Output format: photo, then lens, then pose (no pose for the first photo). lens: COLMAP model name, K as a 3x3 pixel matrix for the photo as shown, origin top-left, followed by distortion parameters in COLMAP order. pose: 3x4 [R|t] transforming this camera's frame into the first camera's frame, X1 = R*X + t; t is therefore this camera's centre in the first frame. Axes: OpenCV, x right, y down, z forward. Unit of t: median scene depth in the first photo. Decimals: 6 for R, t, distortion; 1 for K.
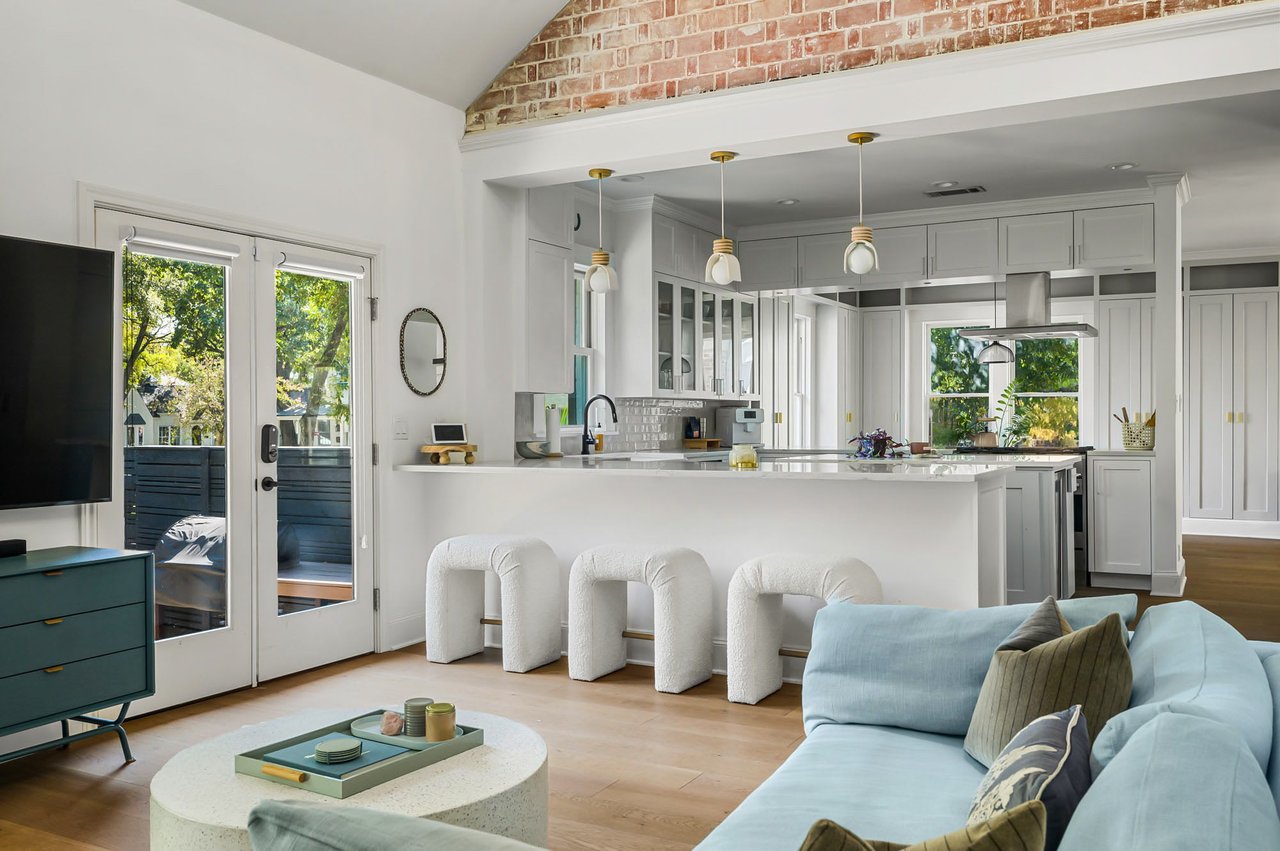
lens RADIAL K [[1084.4, 0, 640.0], [0, 1084.4, 425.5], [0, 0, 1]] dist [0.003418, 0.003216]
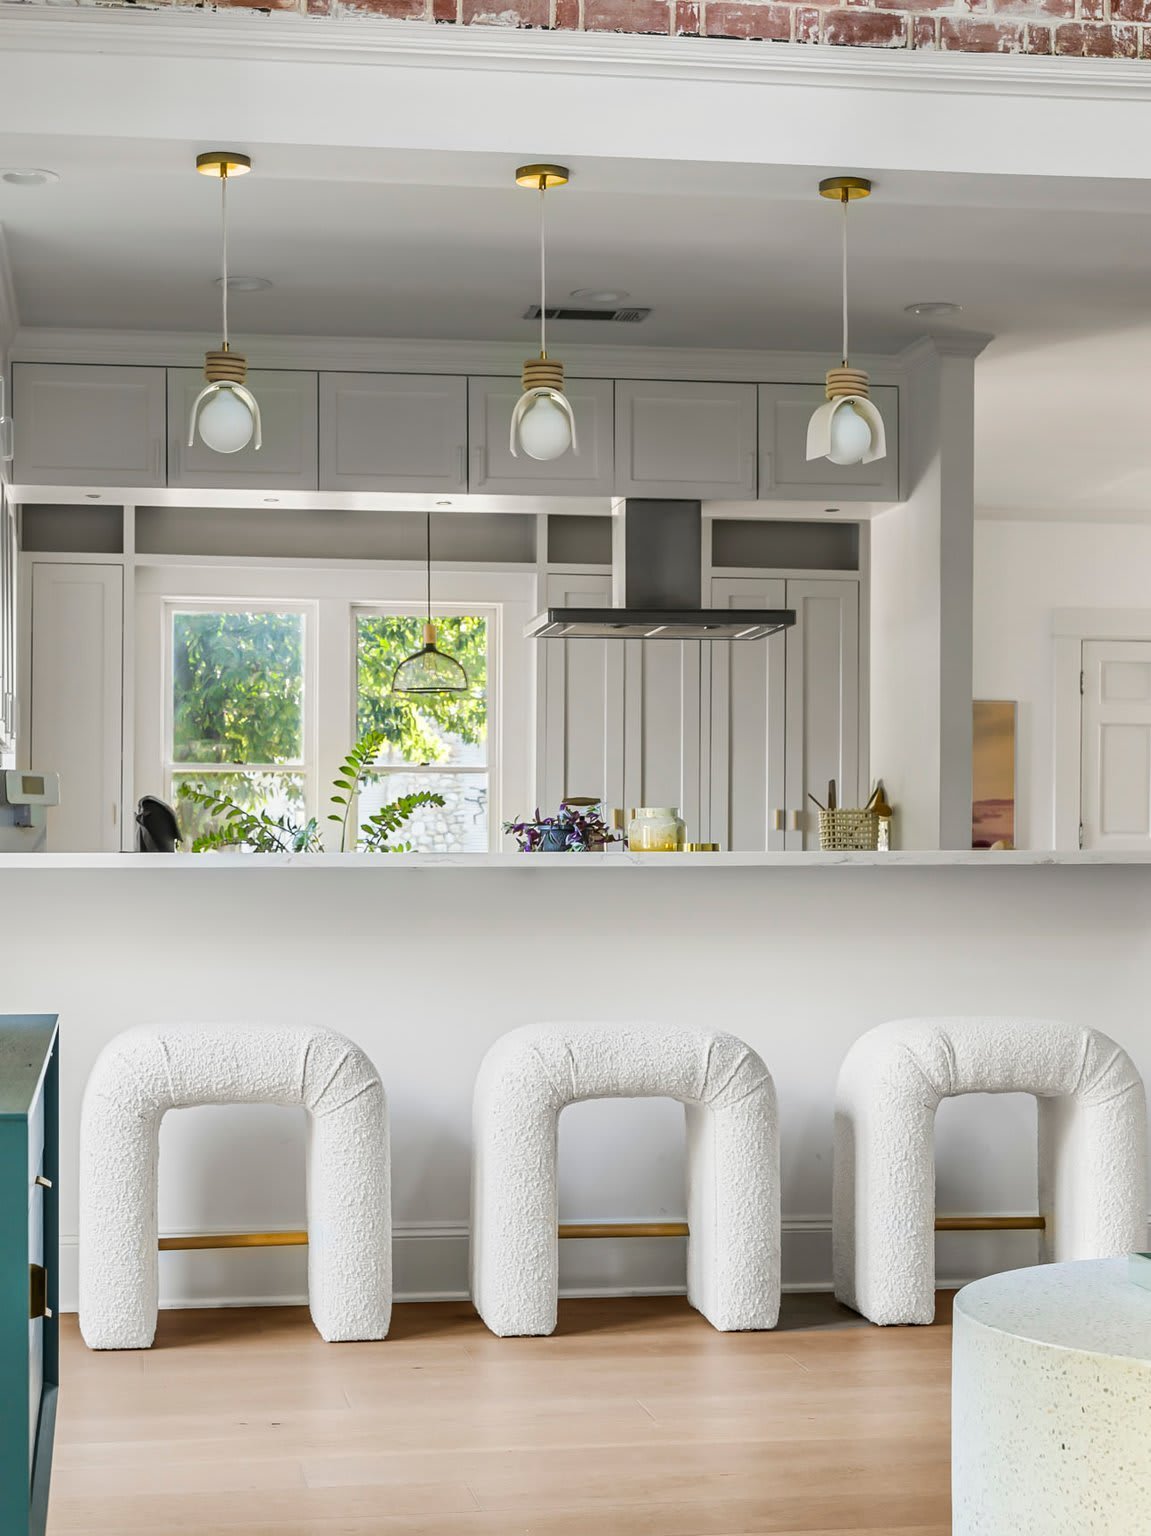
lens RADIAL K [[2743.2, 0, 575.9], [0, 2743.2, 868.6], [0, 0, 1]] dist [-0.014581, 0.167612]
pose [[0.785199, 0.004958, 0.619223, -0.635746], [0.001318, 0.999952, -0.009678, 0.053330], [-0.619242, 0.008415, 0.785155, 0.097741]]
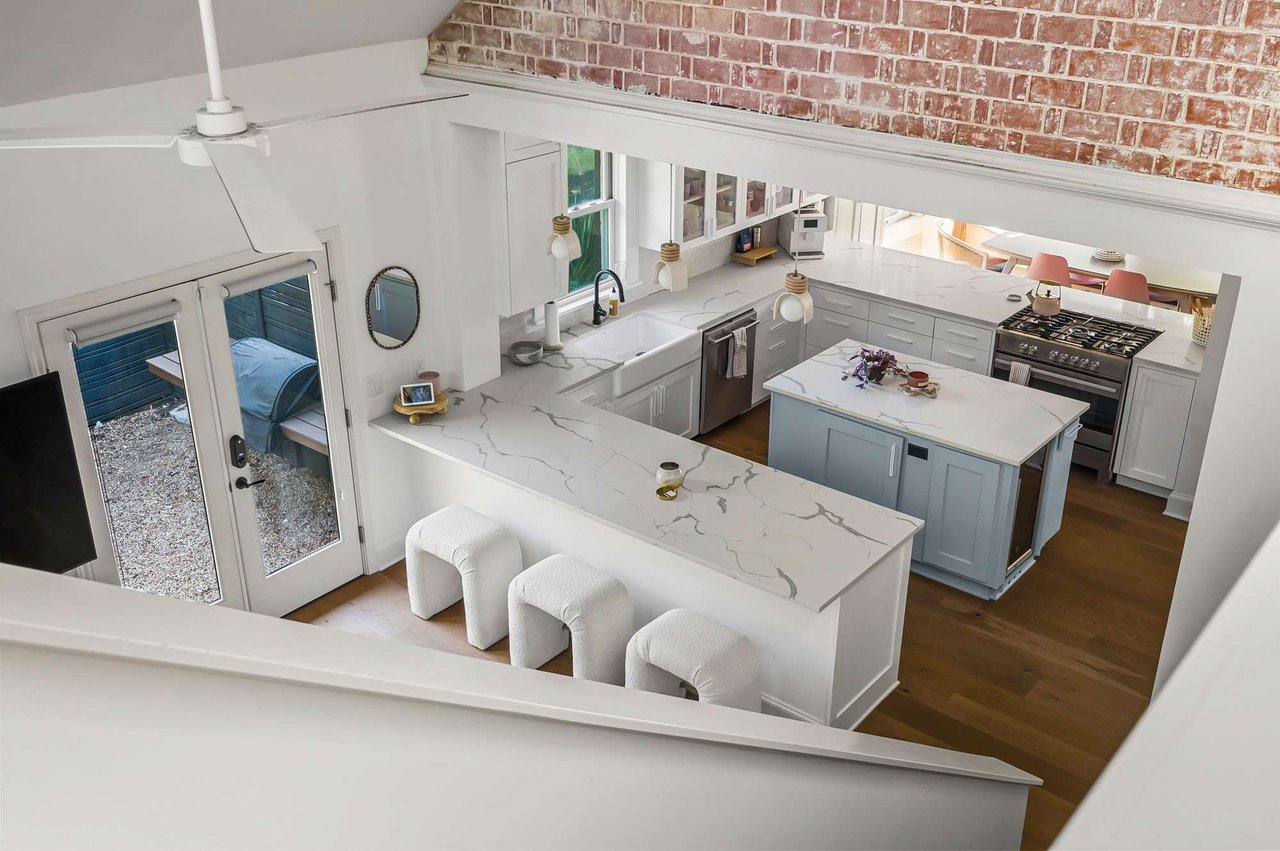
lens RADIAL K [[1232.9, 0, 640.0], [0, 1232.9, 425.5], [0, 0, 1]] dist [-0.002351, -0.007859]
pose [[0.981496, 0.087652, -0.170243, 0.255234], [-0.006395, 0.903588, 0.428356, -0.504763], [0.191376, -0.419341, 0.887428, -0.036748]]
